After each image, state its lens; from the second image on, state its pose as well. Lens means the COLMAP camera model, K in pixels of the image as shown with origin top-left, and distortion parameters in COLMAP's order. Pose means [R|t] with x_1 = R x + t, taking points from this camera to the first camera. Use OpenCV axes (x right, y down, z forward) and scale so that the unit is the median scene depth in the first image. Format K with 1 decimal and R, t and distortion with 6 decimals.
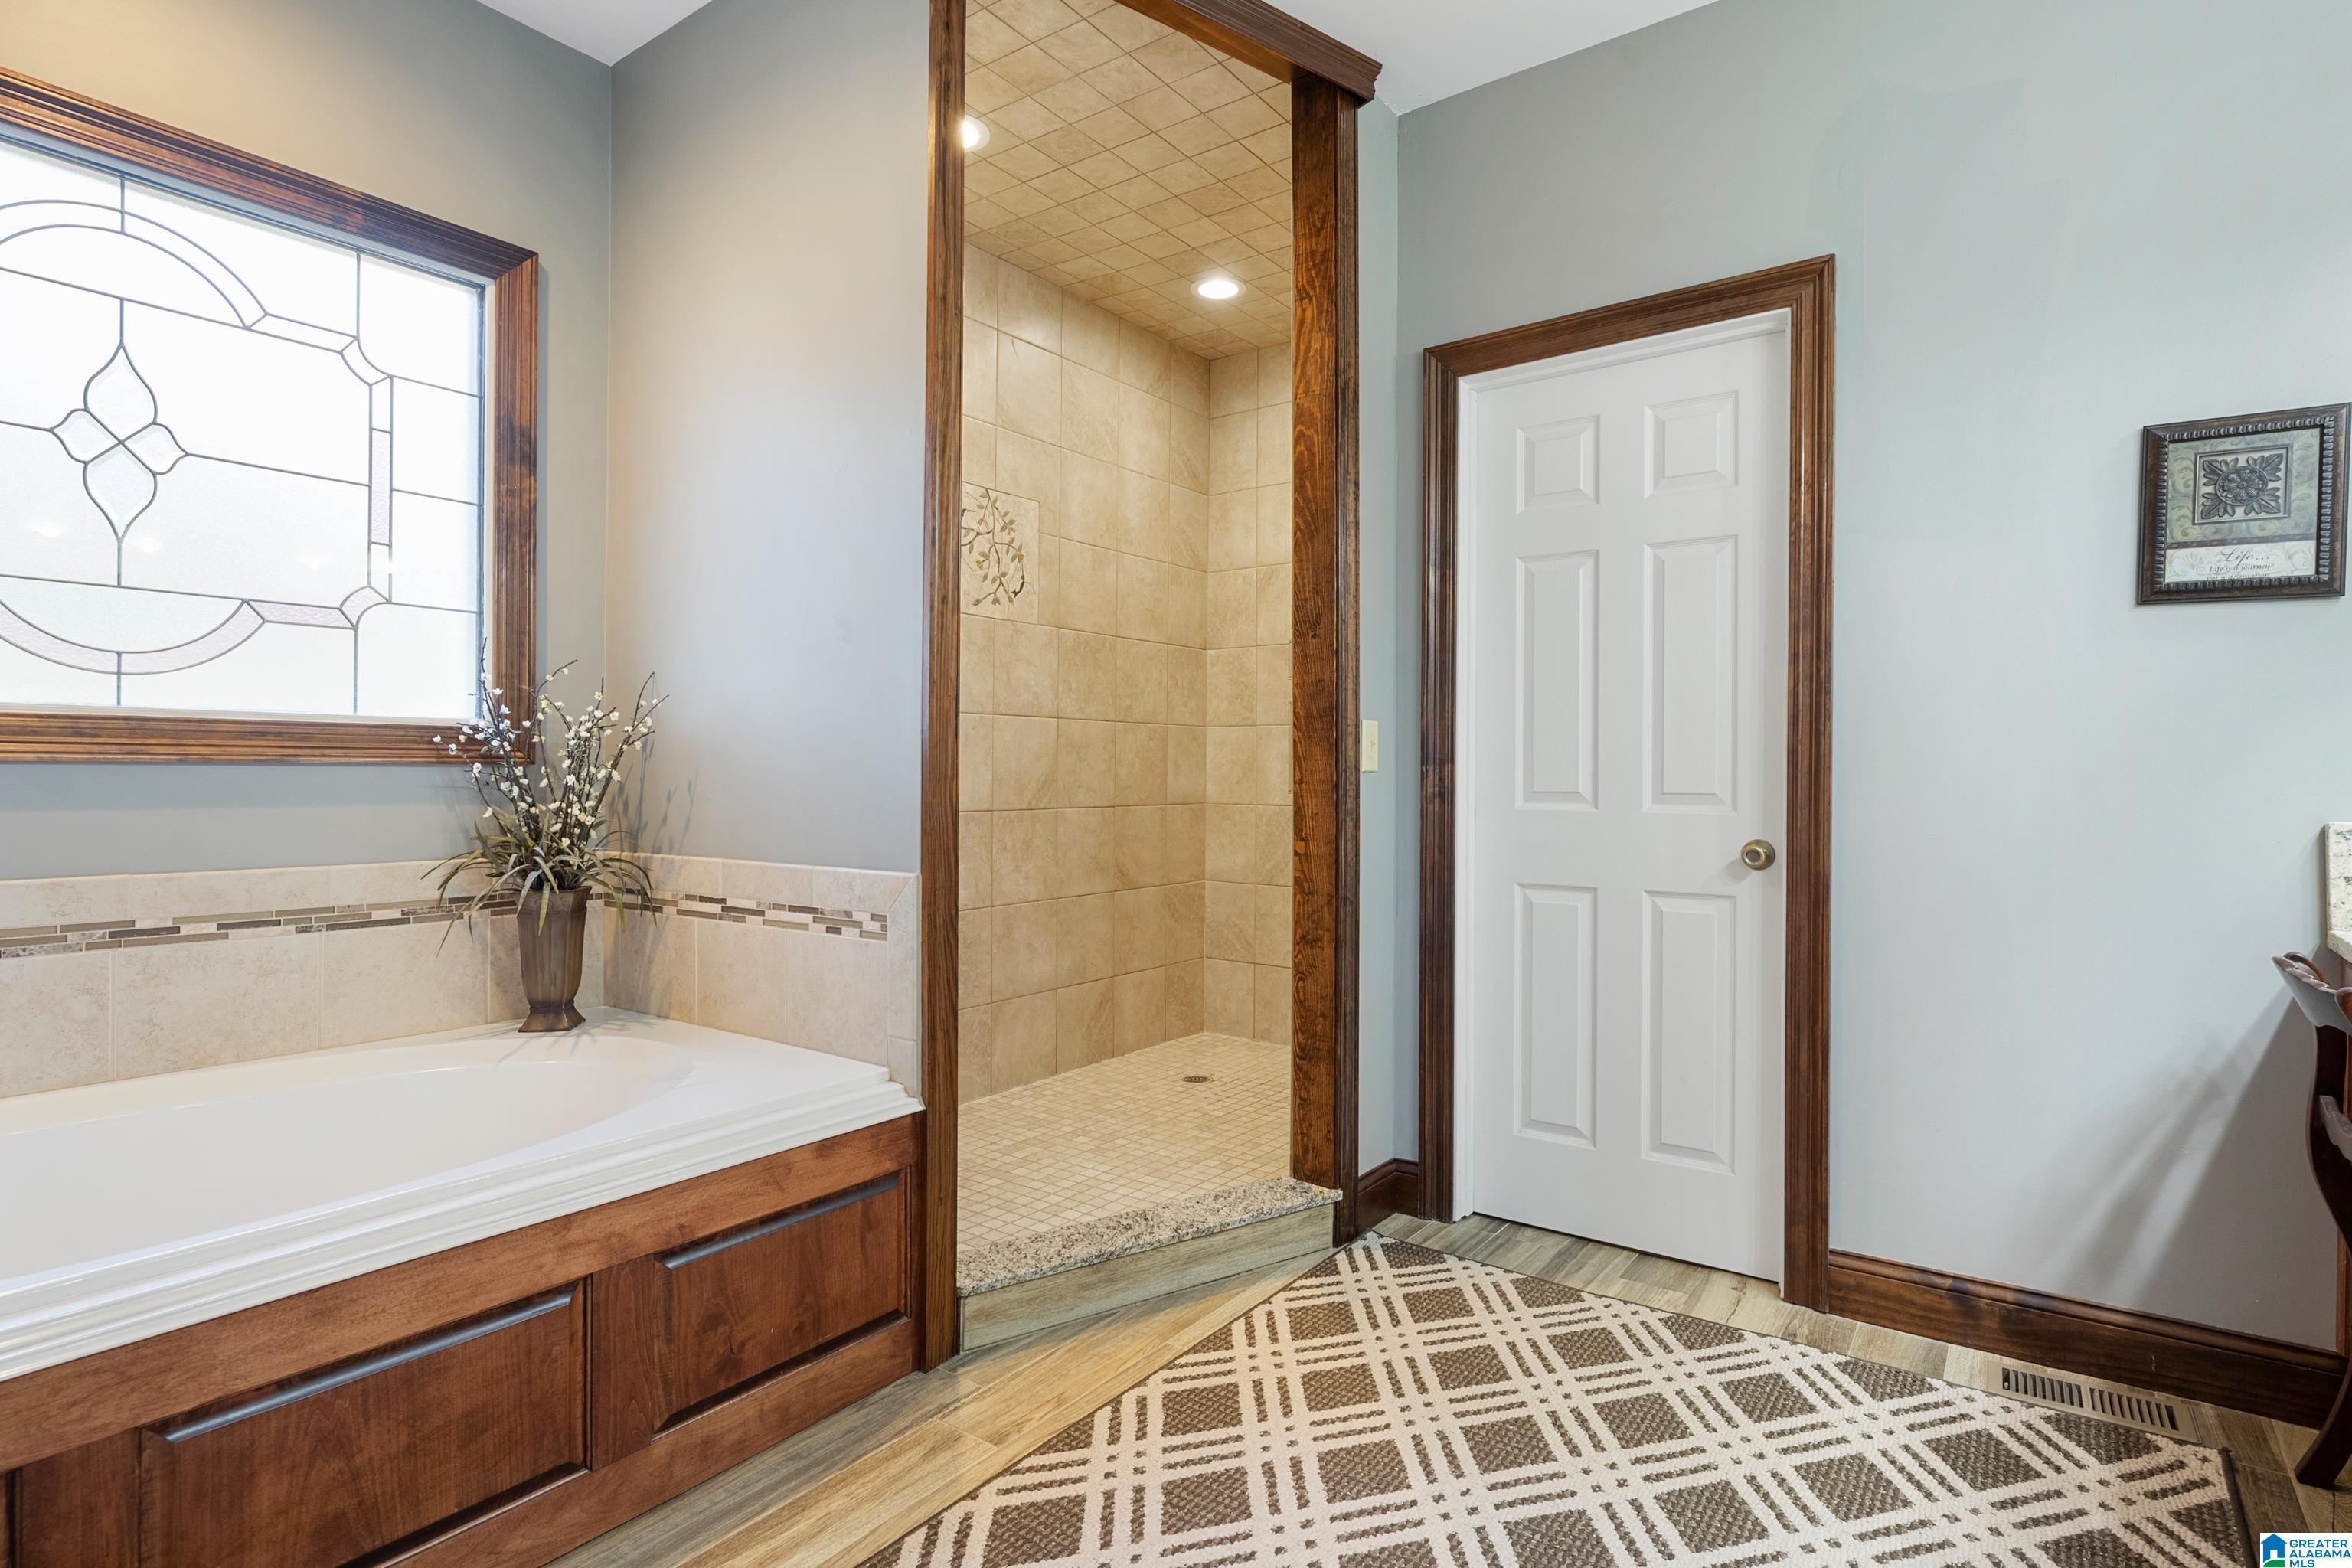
lens RADIAL K [[1170.7, 0, 1181.3], [0, 1170.7, 778.1], [0, 0, 1]] dist [0.001043, -0.000497]
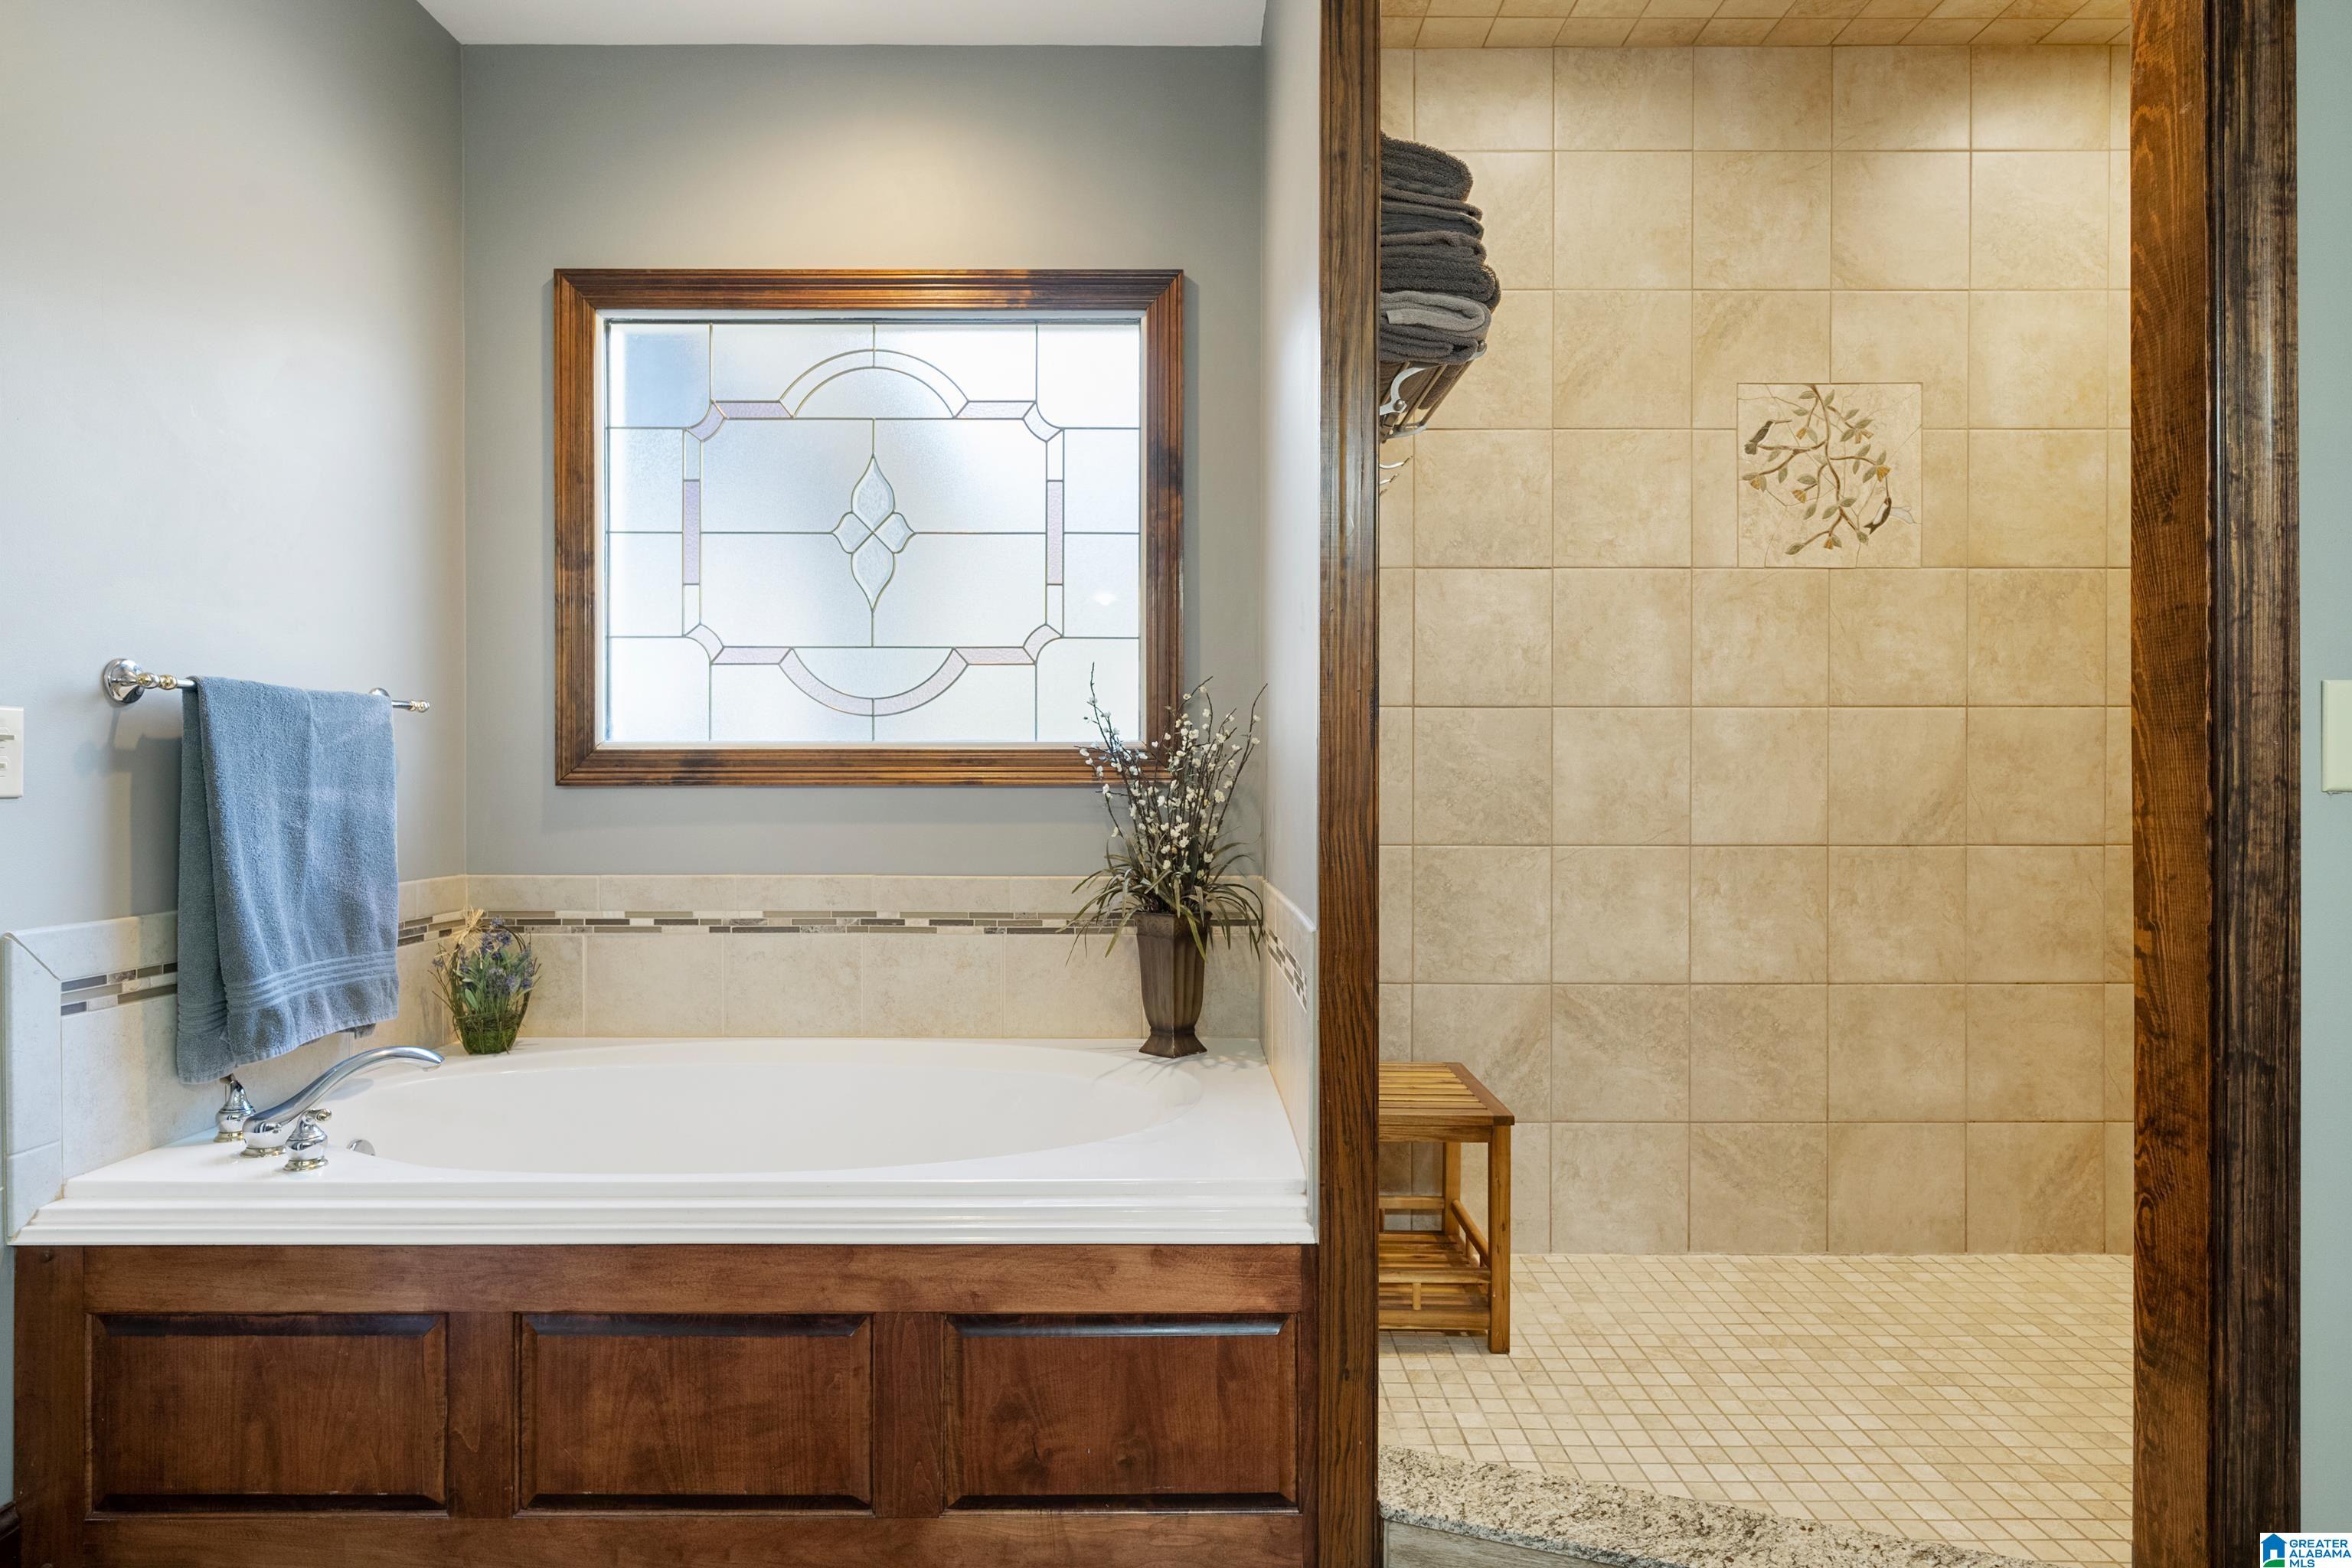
lens RADIAL K [[1257.6, 0, 1176.4], [0, 1257.6, 787.9], [0, 0, 1]] dist [0.000232, 0.000838]
pose [[0.599083, -0.002625, -0.800683, 0.321006], [-0.000232, 0.999994, -0.003452, -0.005619], [0.800687, 0.002254, 0.599079, 0.381848]]
